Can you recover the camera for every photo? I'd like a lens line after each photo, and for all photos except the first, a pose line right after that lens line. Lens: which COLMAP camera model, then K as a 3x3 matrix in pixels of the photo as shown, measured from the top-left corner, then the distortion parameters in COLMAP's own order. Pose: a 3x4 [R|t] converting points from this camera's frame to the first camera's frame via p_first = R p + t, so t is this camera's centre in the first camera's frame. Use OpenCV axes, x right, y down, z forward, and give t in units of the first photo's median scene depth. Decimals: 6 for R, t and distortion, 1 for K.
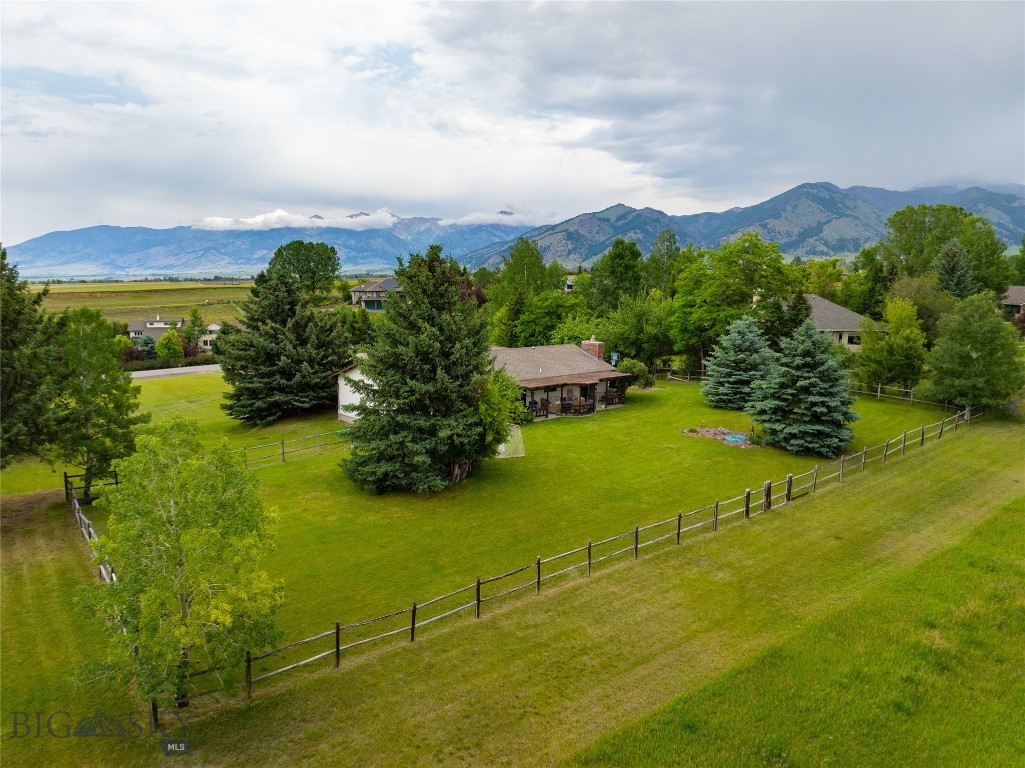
lens RADIAL K [[722.6, 0, 511.2], [0, 722.6, 386.0], [0, 0, 1]] dist [-0.036128, 0.004079]
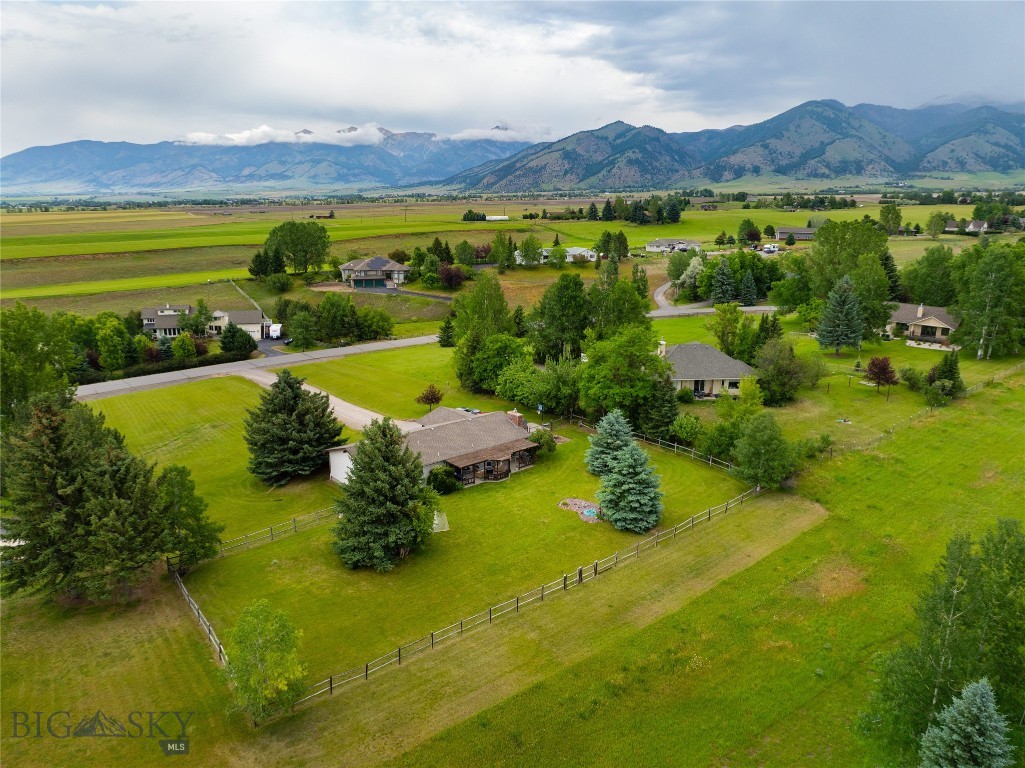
lens RADIAL K [[726.6, 0, 511.7], [0, 726.6, 384.2], [0, 0, 1]] dist [-0.047129, 0.024642]
pose [[0.999966, 0.003678, 0.007354, 0.142171], [-0.004430, 0.994459, 0.105030, -0.384671], [-0.006927, -0.105059, 0.994442, -0.535833]]
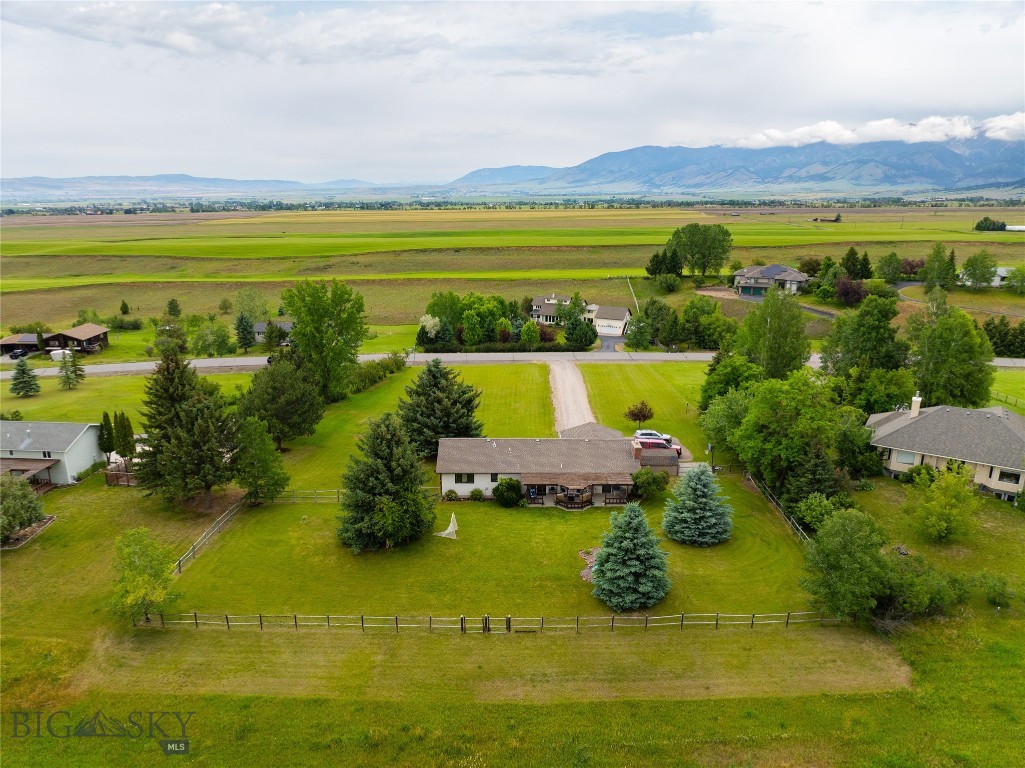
lens RADIAL K [[721.1, 0, 511.6], [0, 721.1, 383.1], [0, 0, 1]] dist [-0.056584, 0.033238]
pose [[0.771414, 0.164765, -0.614632, 1.009468], [-0.098501, 0.985173, 0.140469, -0.465261], [0.628663, -0.047817, 0.776206, -0.114376]]
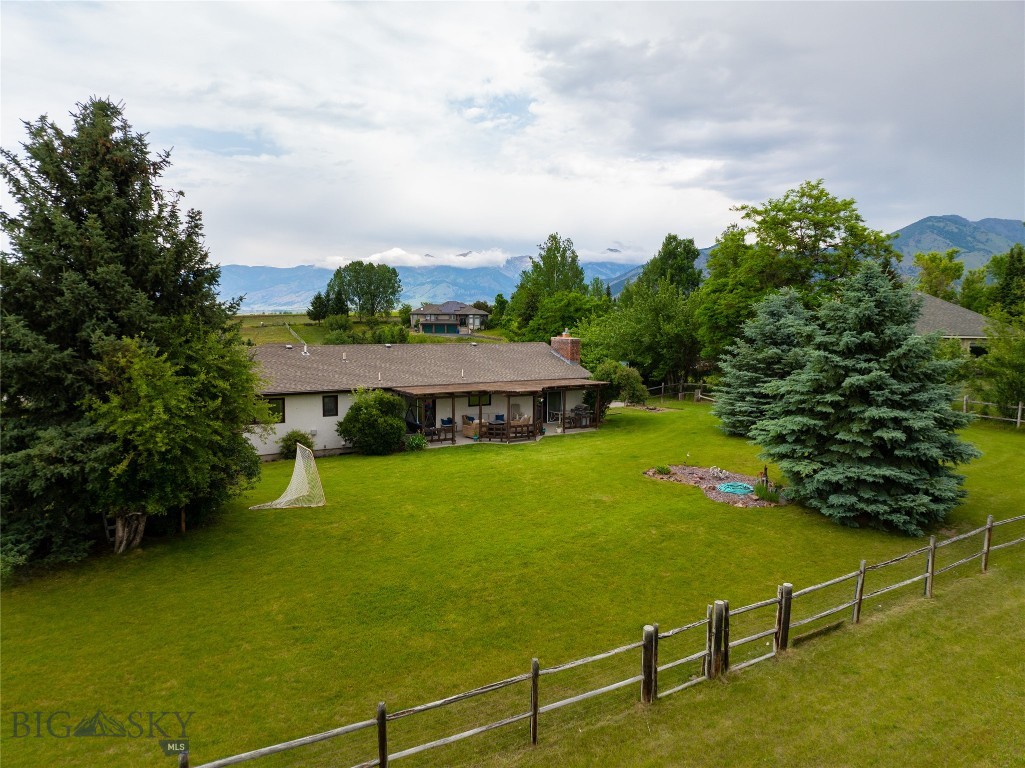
lens RADIAL K [[722.6, 0, 511.2], [0, 722.6, 386.0], [0, 0, 1]] dist [-0.036128, 0.004079]
pose [[0.989540, 0.016615, -0.143302, 0.237454], [-0.023875, 0.998509, -0.049089, 0.028831], [0.142272, 0.051996, 0.988461, 0.468088]]
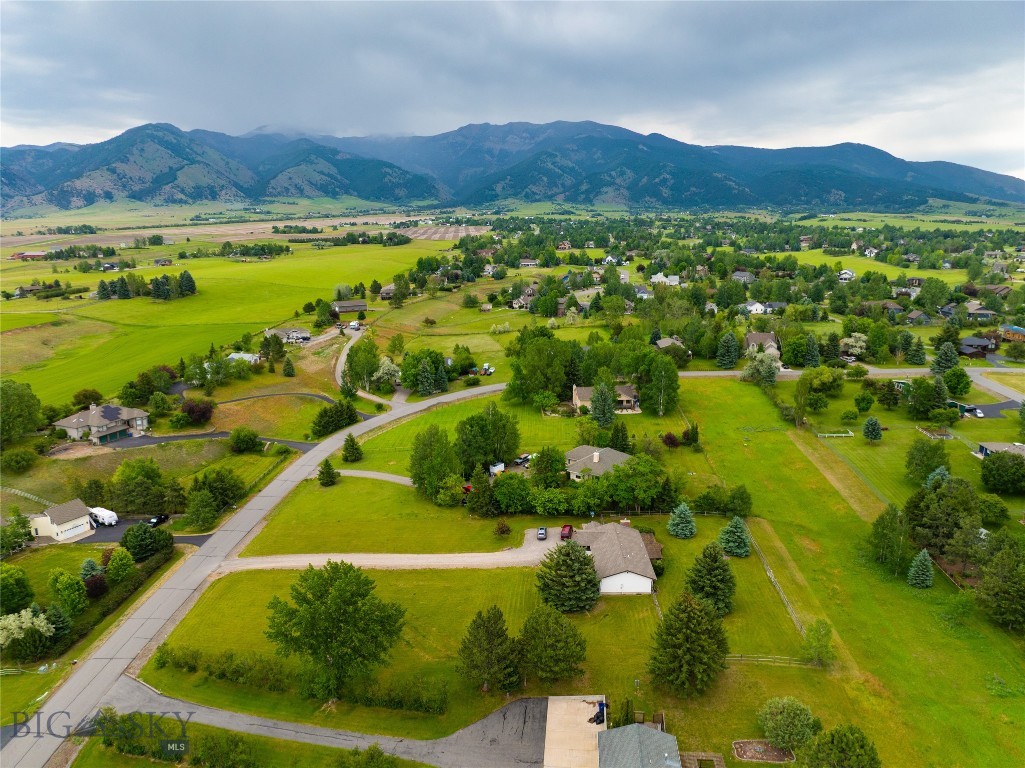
lens RADIAL K [[722.6, 0, 511.2], [0, 722.6, 386.0], [0, 0, 1]] dist [-0.036128, 0.004079]
pose [[0.667627, -0.170497, 0.724710, -2.639472], [0.112282, 0.985349, 0.128378, -1.255274], [-0.735980, -0.004337, 0.676989, -0.489881]]
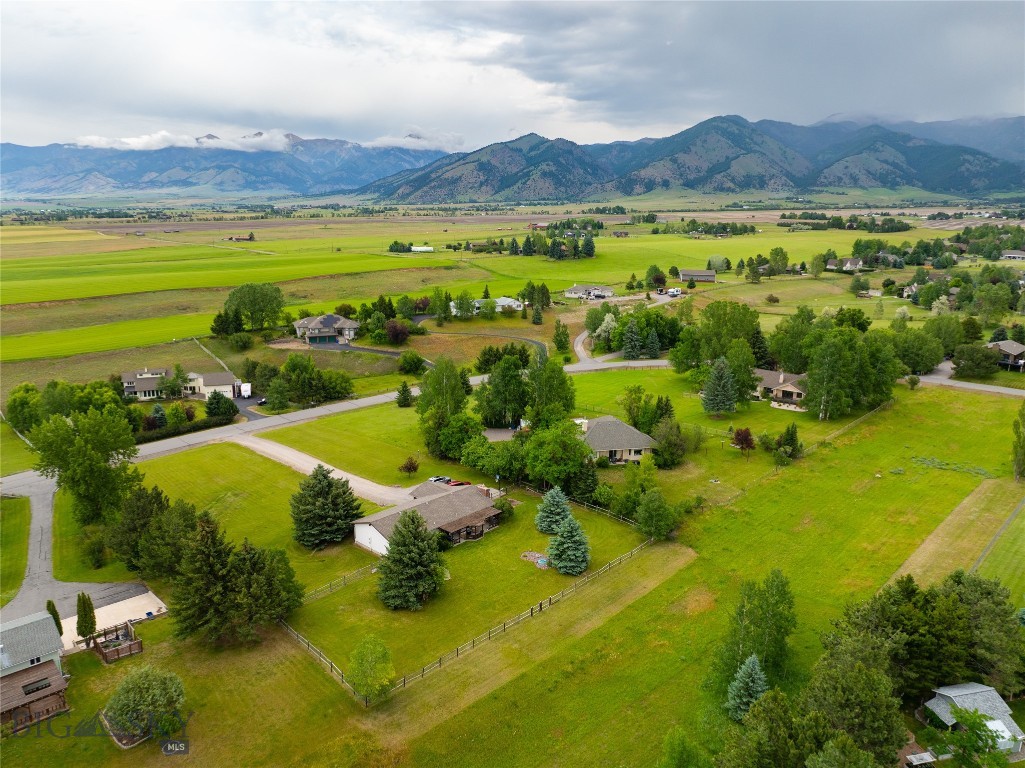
lens RADIAL K [[730.7, 0, 512.1], [0, 730.7, 386.1], [0, 0, 1]] dist [-0.031664, -0.001776]
pose [[0.992690, -0.014522, 0.119817, -0.056433], [0.003172, 0.995531, 0.094379, -0.751786], [-0.120652, -0.093309, 0.988300, -1.313207]]
